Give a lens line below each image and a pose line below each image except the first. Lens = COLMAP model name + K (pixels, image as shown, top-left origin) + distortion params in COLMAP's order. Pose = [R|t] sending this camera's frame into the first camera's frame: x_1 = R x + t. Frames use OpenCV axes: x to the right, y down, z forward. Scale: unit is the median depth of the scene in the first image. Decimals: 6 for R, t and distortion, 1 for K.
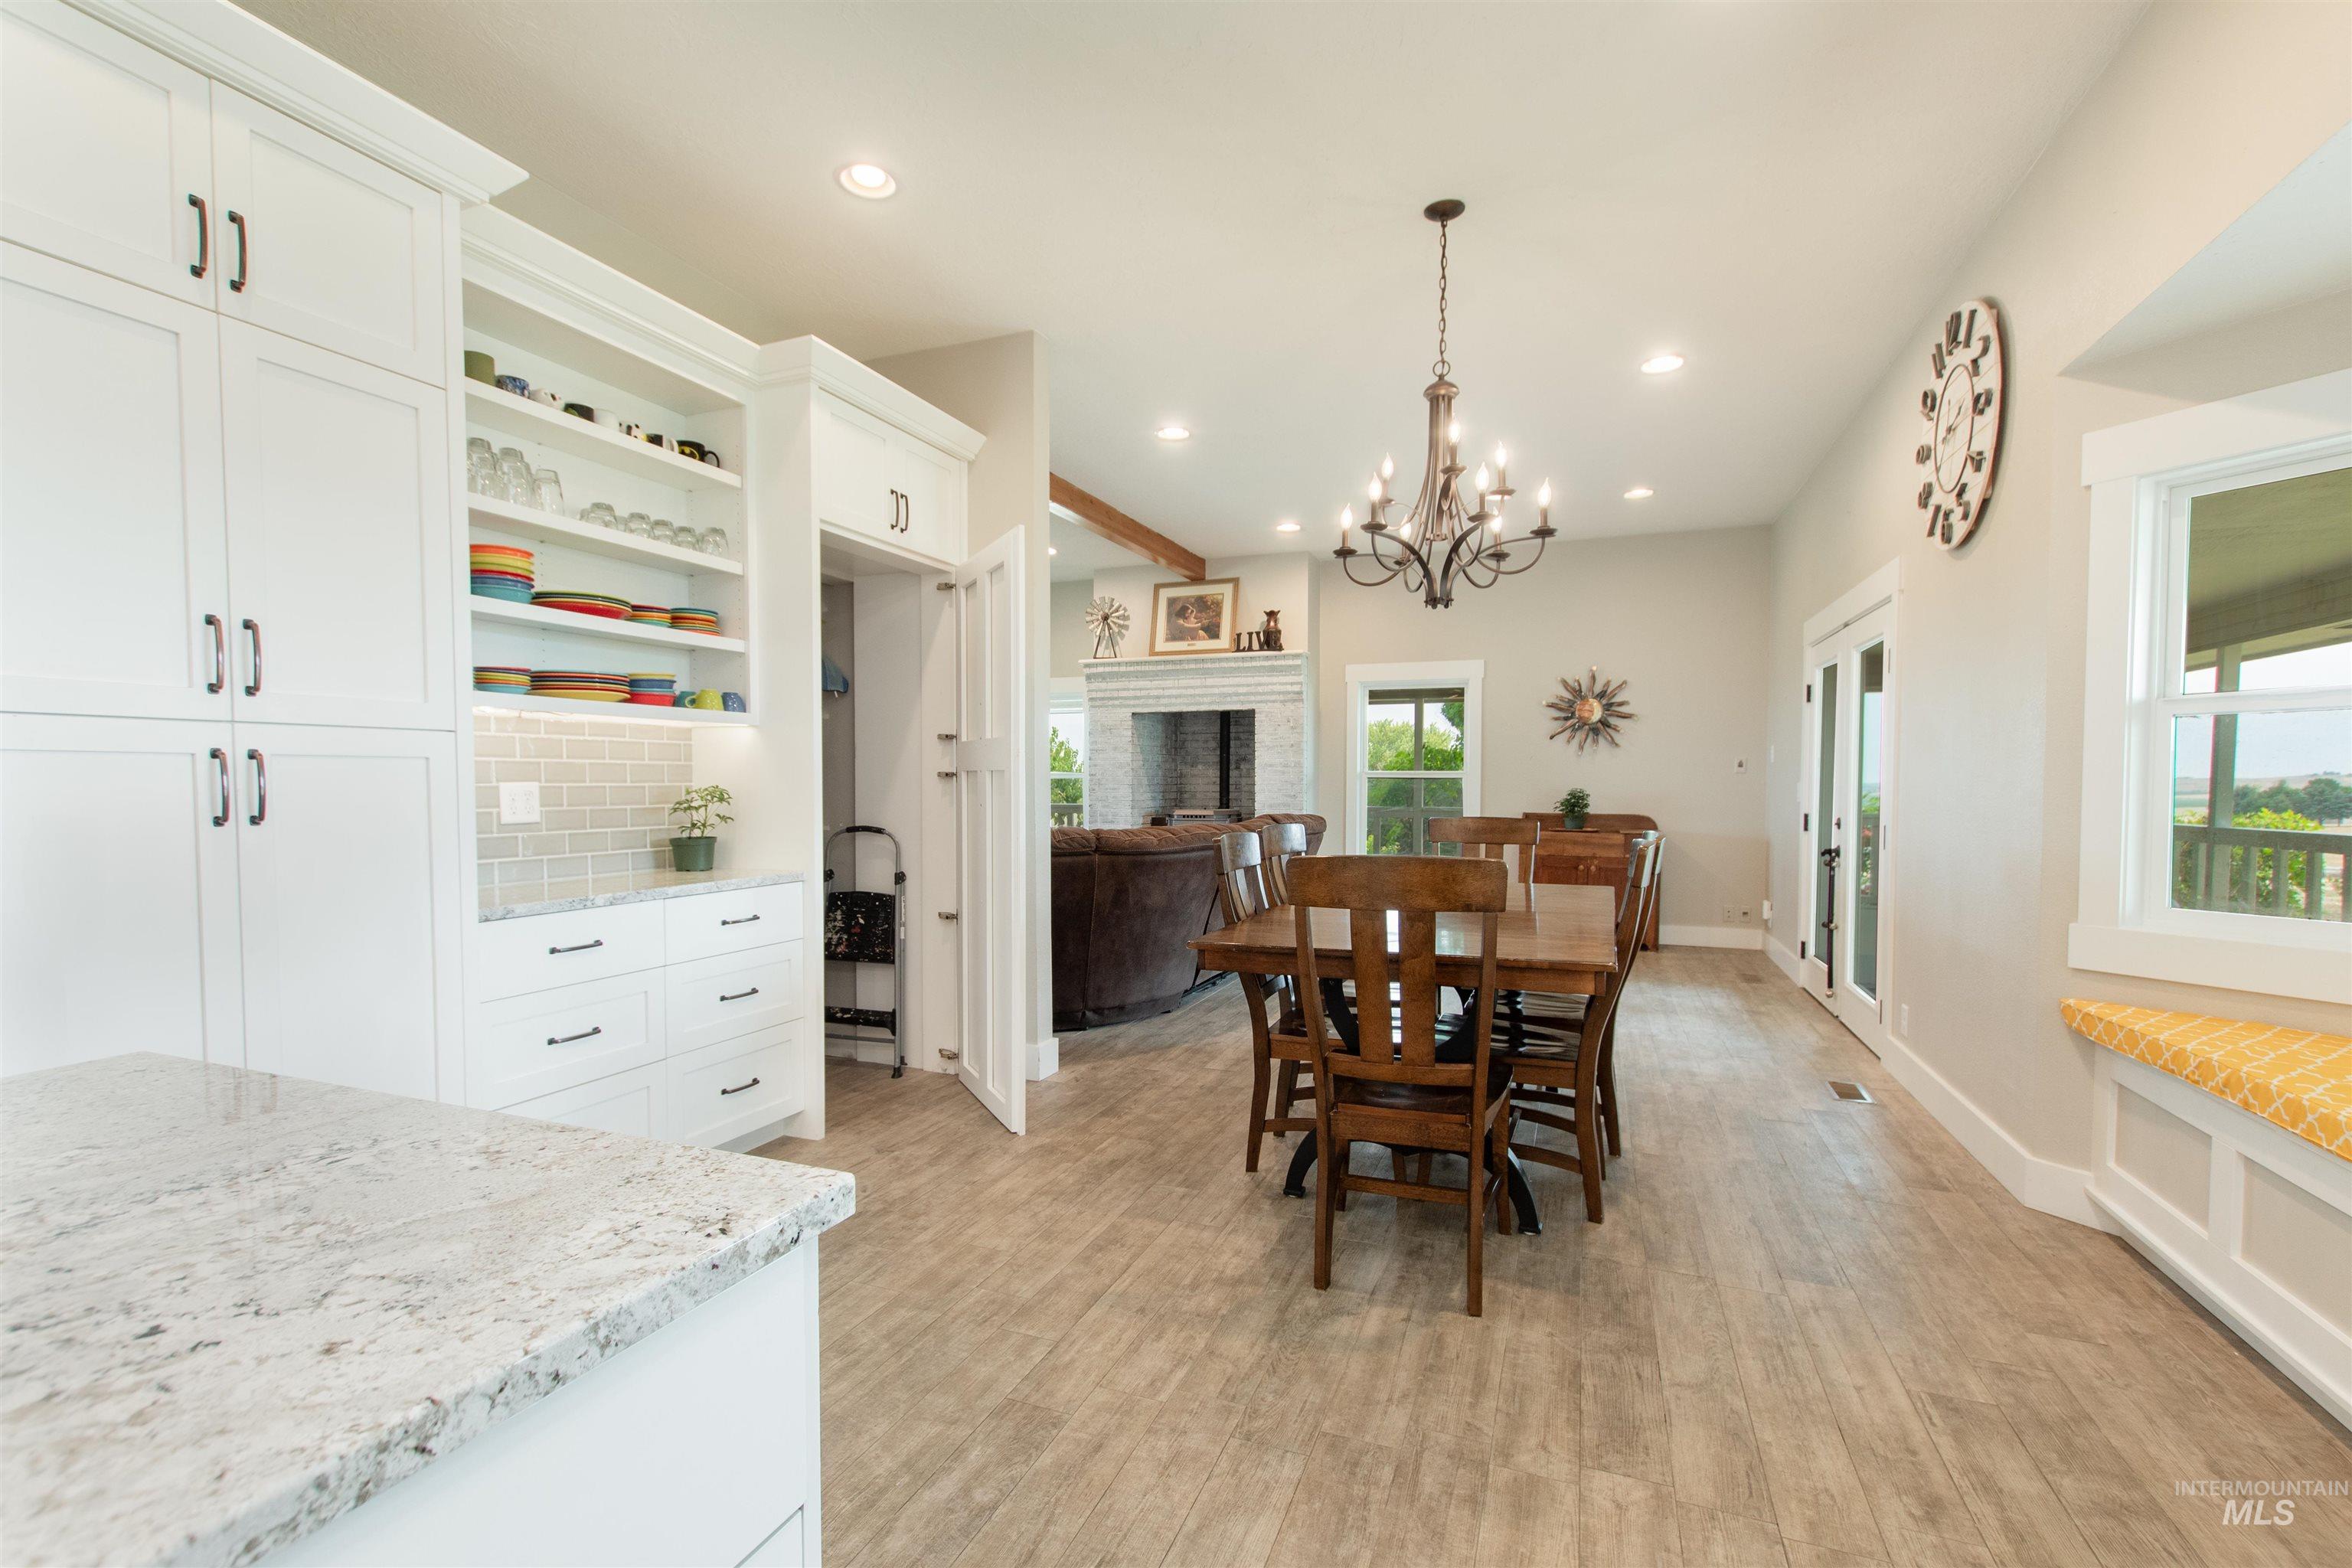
lens RADIAL K [[1038.3, 0, 1168.9], [0, 1038.3, 818.4], [0, 0, 1]] dist [0.007149, -0.004993]
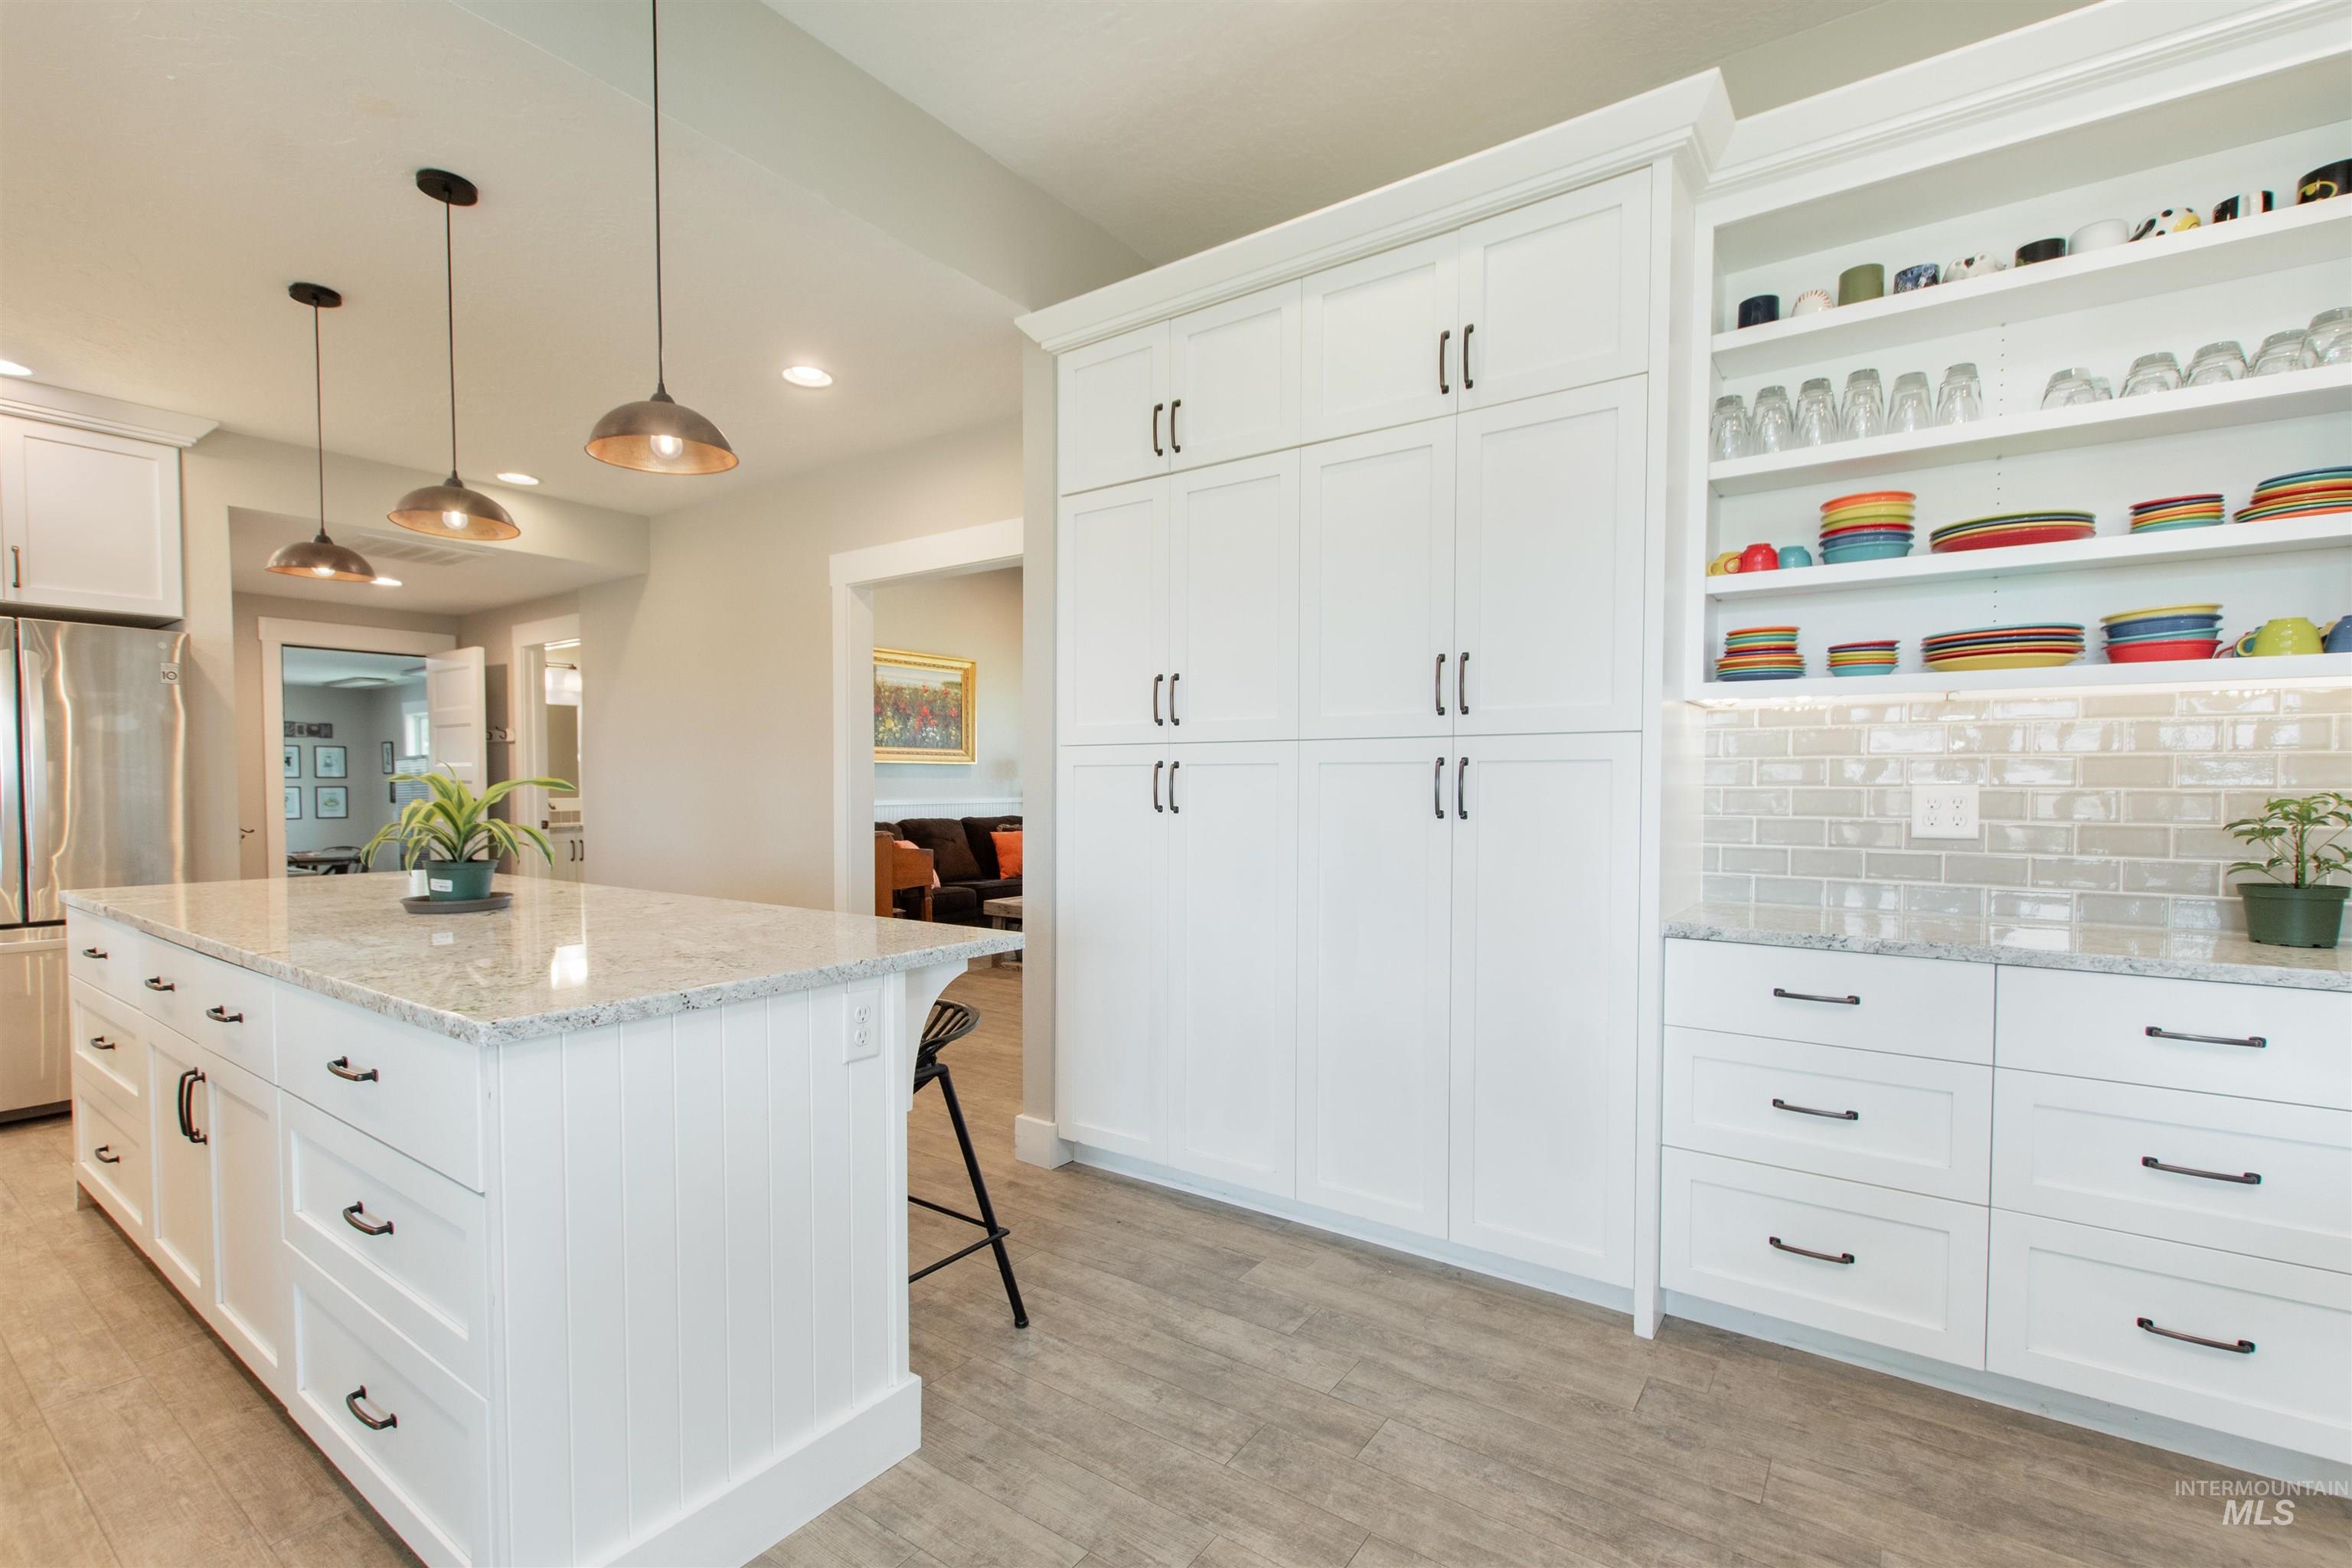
lens RADIAL K [[1038.3, 0, 1180.5], [0, 1038.3, 820.0], [0, 0, 1]] dist [0.007149, -0.004993]
pose [[-0.233148, 0.037018, -0.971736, 0.243235], [-0.034920, 0.998312, 0.046409, -0.023487], [0.971814, 0.044753, -0.231462, 0.587702]]
